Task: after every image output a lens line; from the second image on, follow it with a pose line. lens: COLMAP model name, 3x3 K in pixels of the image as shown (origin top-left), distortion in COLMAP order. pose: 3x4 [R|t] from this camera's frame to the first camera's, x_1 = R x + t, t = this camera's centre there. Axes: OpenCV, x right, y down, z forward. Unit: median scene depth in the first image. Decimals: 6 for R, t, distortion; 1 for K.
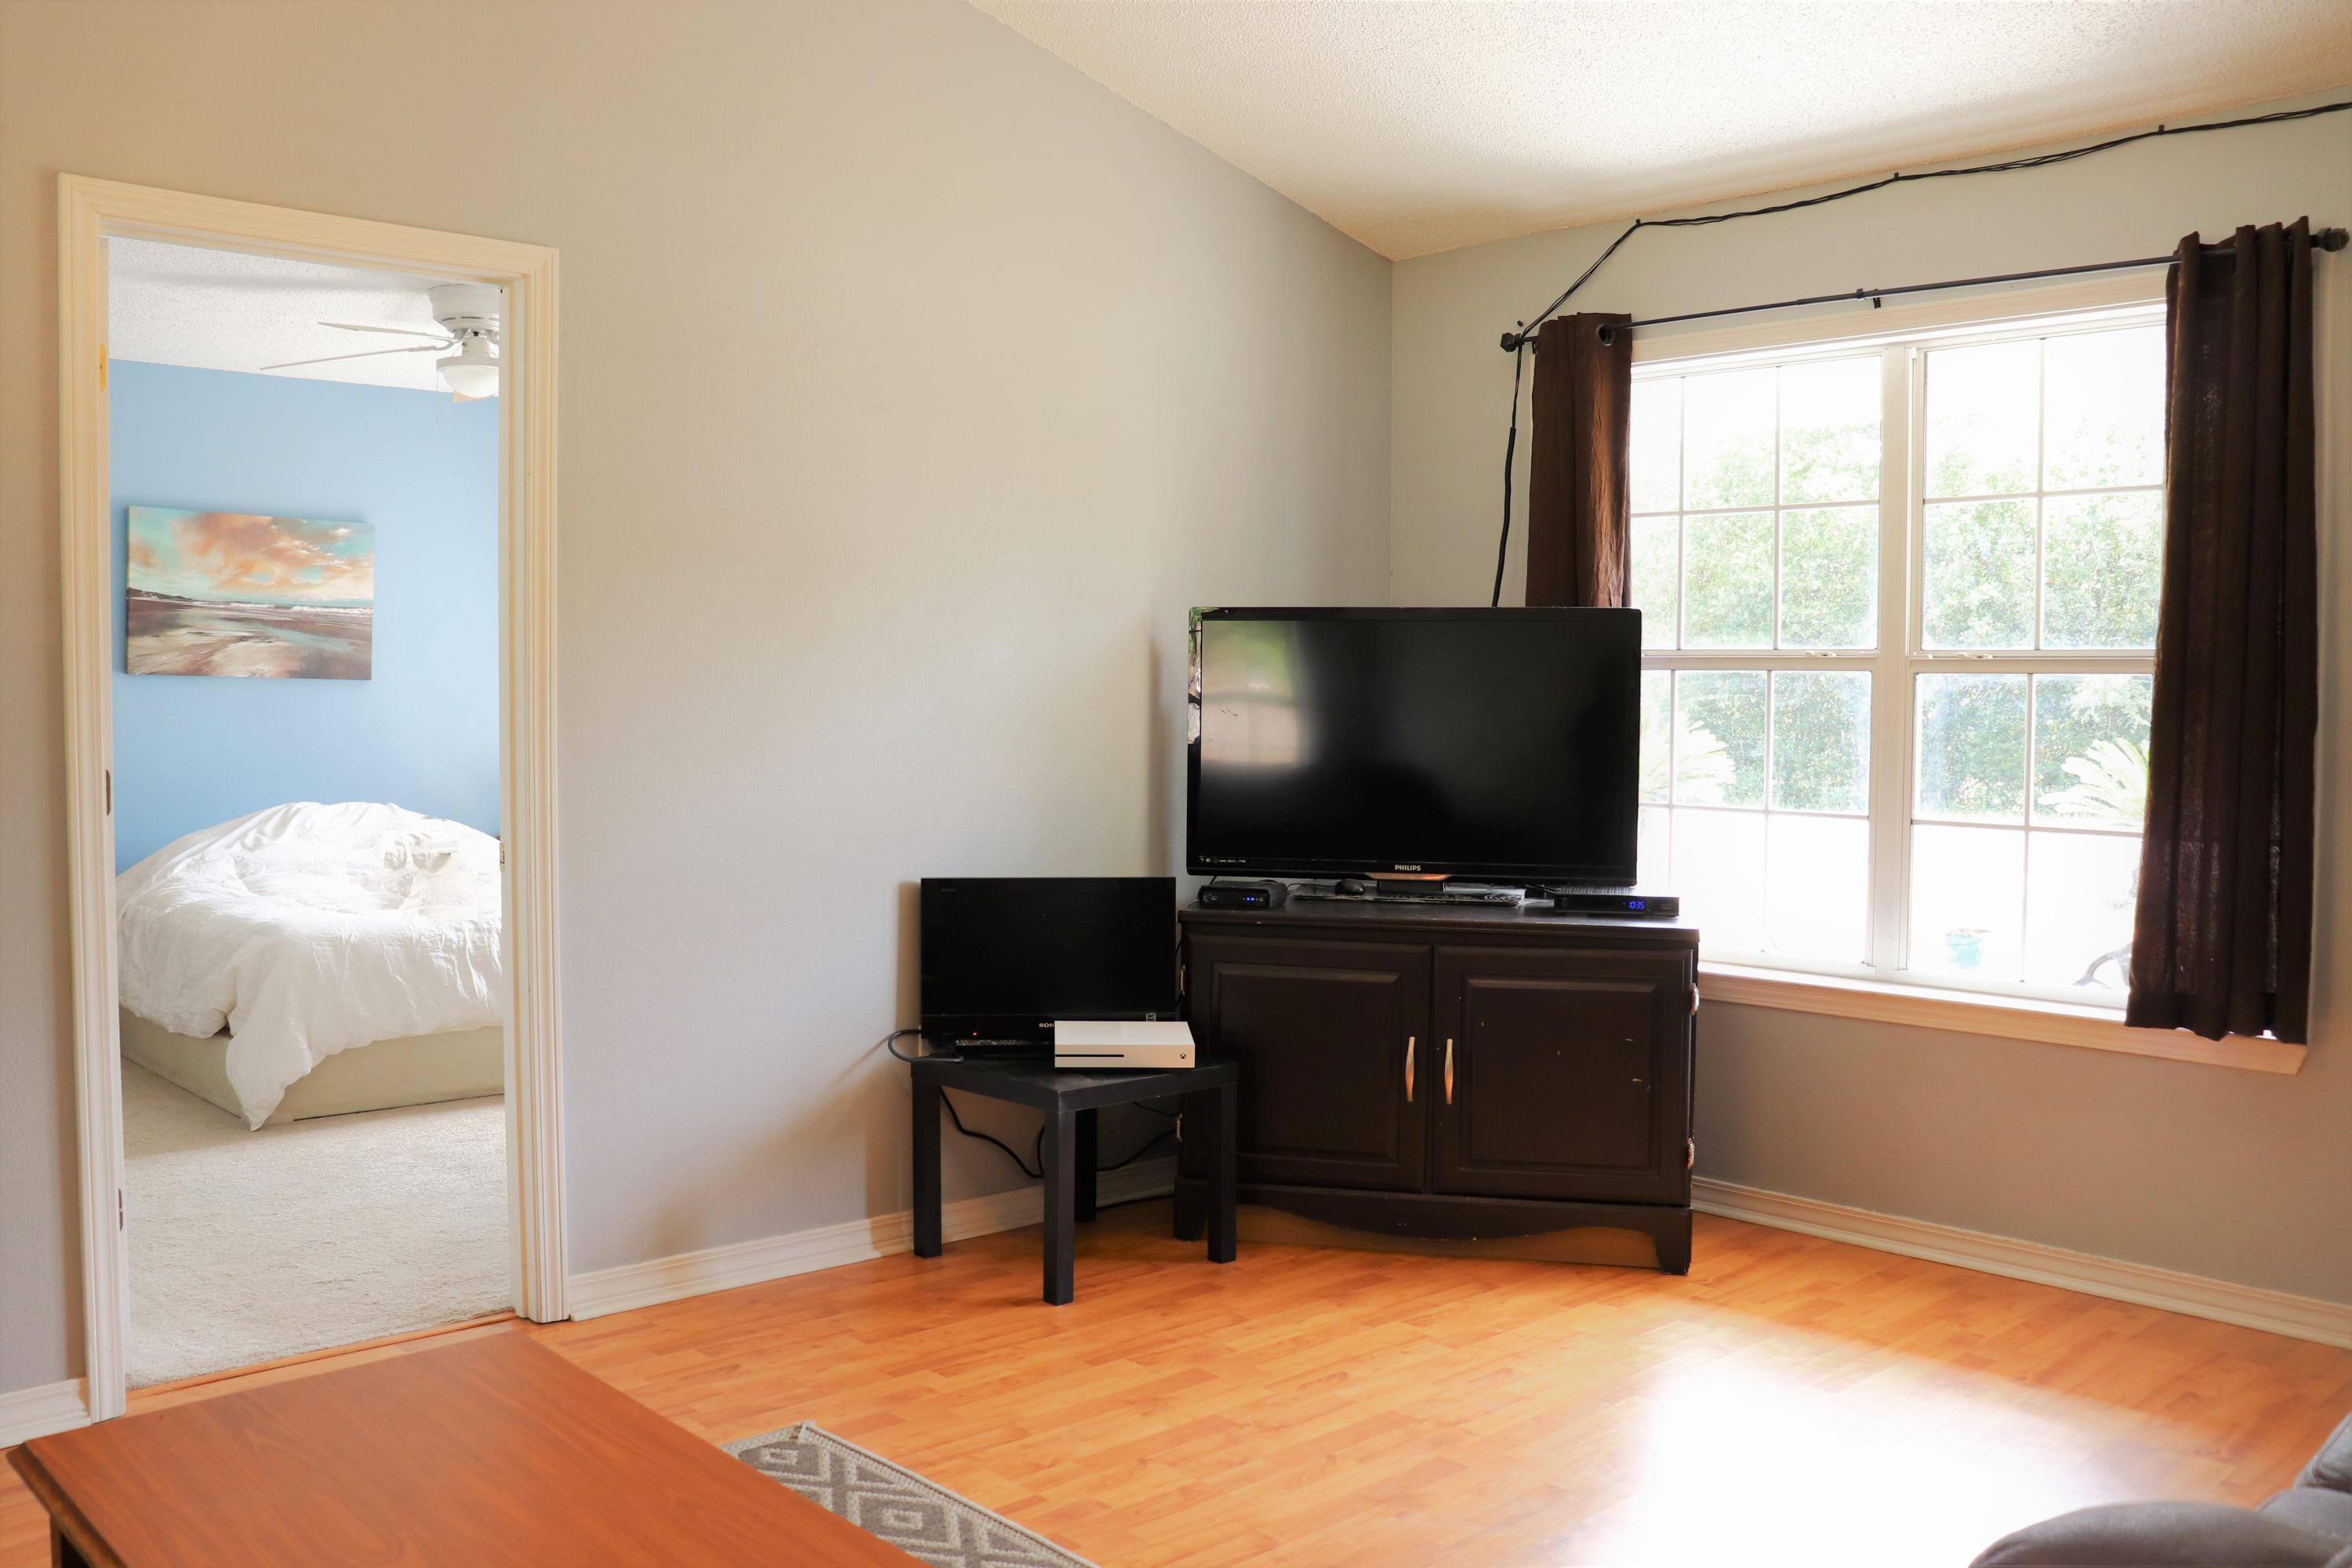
lens RADIAL K [[1933.4, 0, 1176.0], [0, 1933.4, 784.0], [0, 0, 1]] dist [-0.153767, 0.124207]
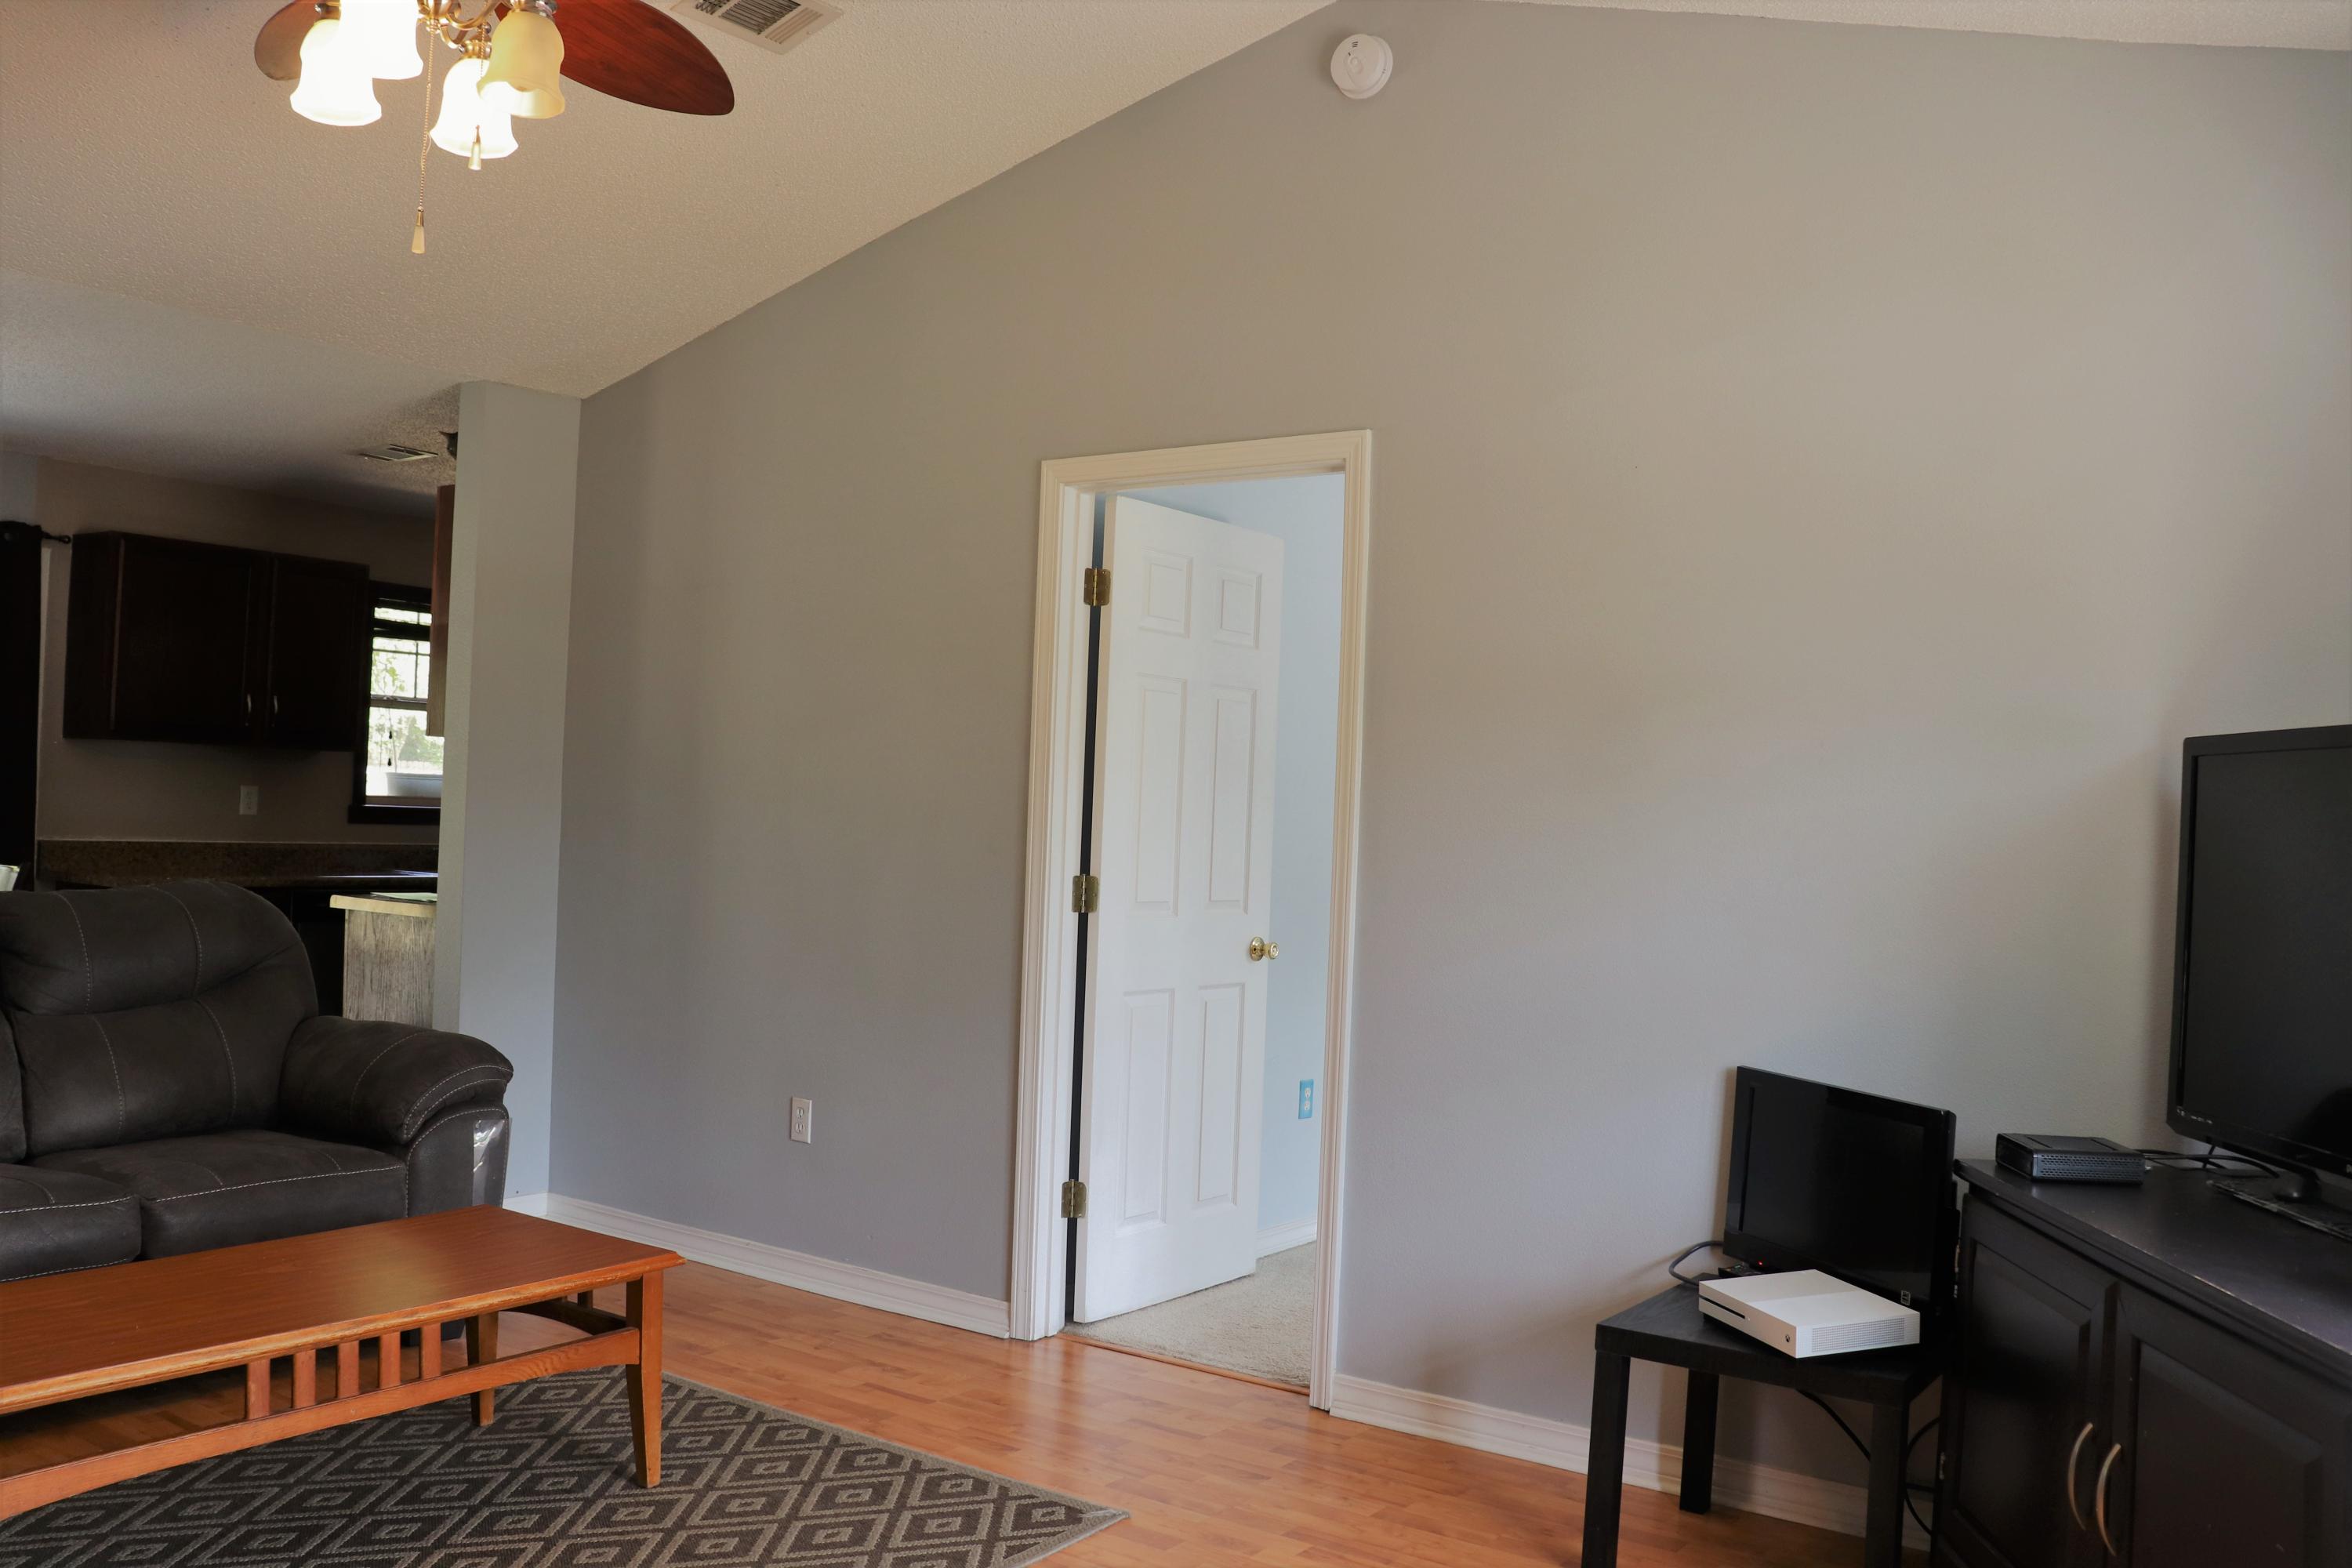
lens RADIAL K [[1933.4, 0, 1176.0], [0, 1933.4, 784.0], [0, 0, 1]] dist [-0.153767, 0.124207]
pose [[0.231434, -0.008758, -0.972811, 0.383556], [-0.088561, 0.995618, -0.030032, -0.016277], [0.968811, 0.093104, 0.229644, 0.343243]]
